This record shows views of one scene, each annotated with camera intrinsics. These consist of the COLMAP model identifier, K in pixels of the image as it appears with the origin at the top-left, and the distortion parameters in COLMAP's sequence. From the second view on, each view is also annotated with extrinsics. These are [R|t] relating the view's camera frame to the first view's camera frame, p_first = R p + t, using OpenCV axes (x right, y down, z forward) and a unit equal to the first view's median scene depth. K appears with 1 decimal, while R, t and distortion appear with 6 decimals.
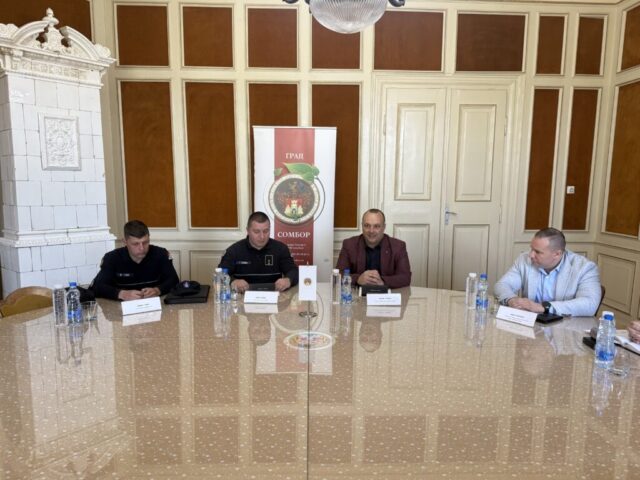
lens RADIAL K [[444.1, 0, 319.5], [0, 444.1, 242.8], [0, 0, 1]] dist [0.088135, 0.002344]
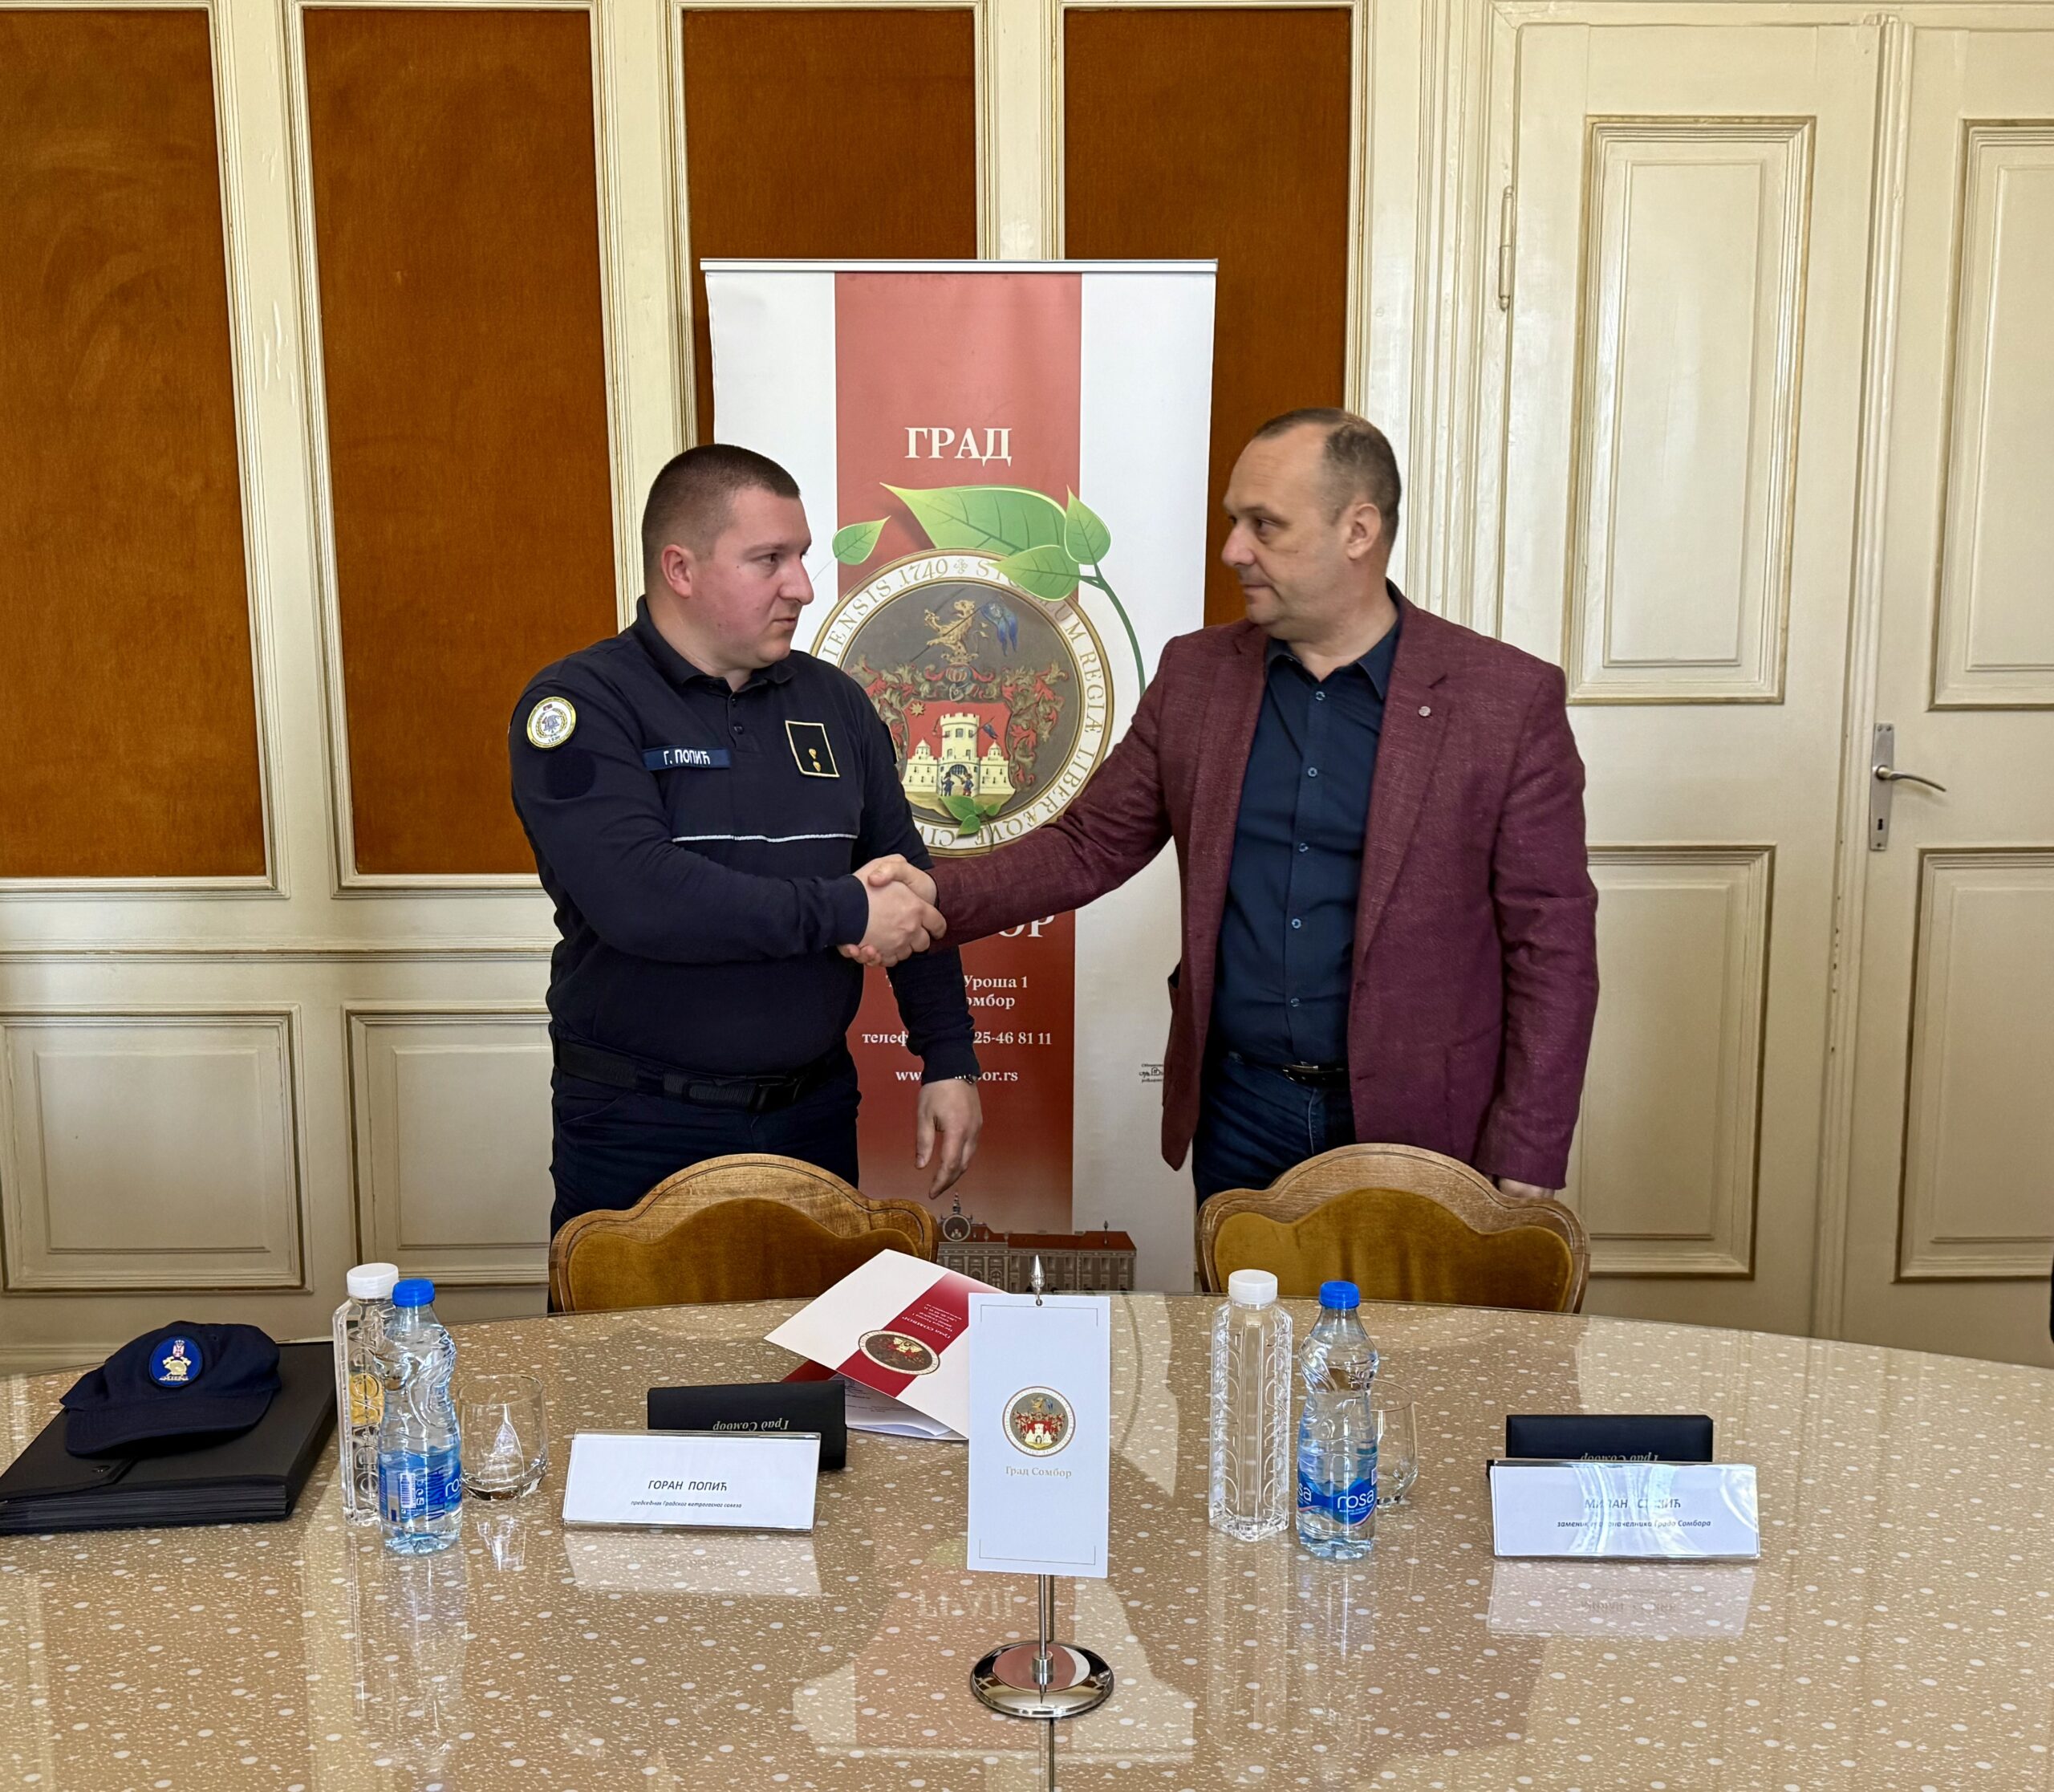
lens RADIAL K [[2158.1, 0, 1037.1], [0, 2158.1, 904.1], [0, 0, 1]] dist [0.057057, 0.000000]
pose [[0.999555, -0.004354, -0.029516, -0.004426], [0.004643, 0.999942, 0.009736, -0.032974], [0.029472, -0.009868, 0.999517, 0.202321]]
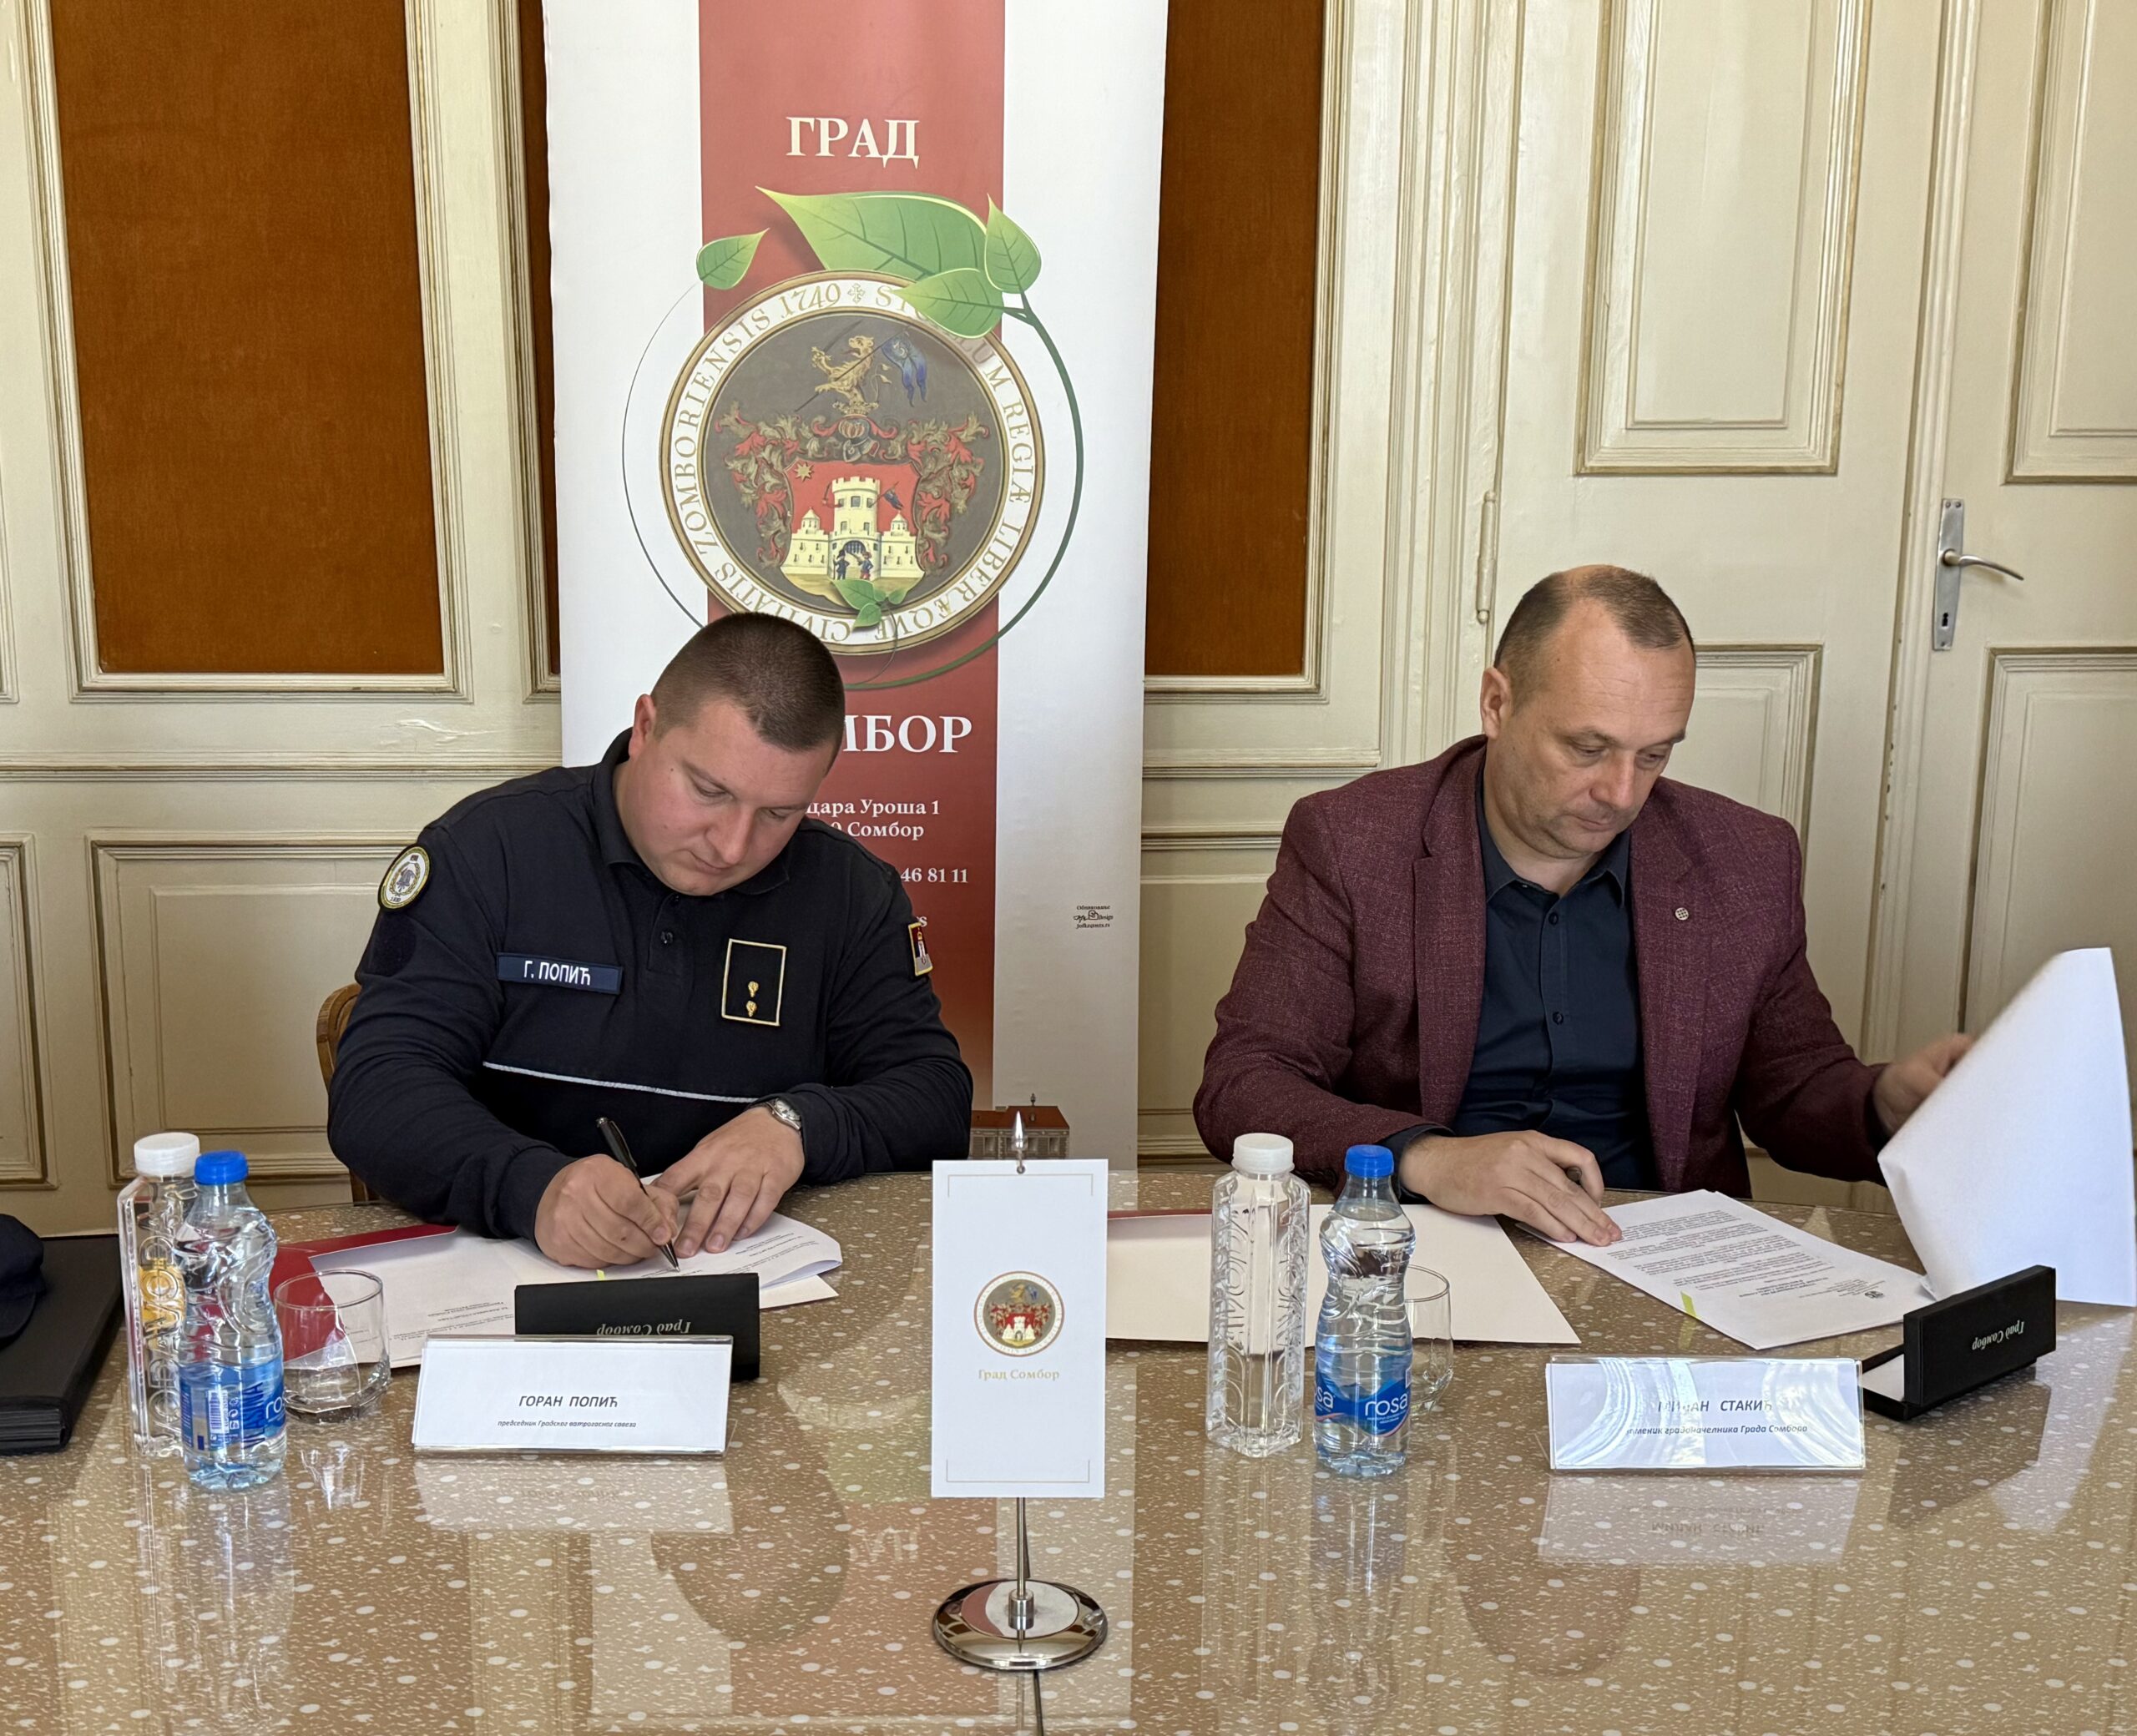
lens RADIAL K [[2555.5, 0, 1053.8], [0, 2555.5, 883.5], [0, 0, 1]] dist [0.091468, 0.000000]
pose [[0.999650, -0.004717, 0.026032, -0.017069], [0.002928, 0.997657, 0.068355, -0.026236], [-0.026293, -0.068254, 0.997321, 0.217166]]
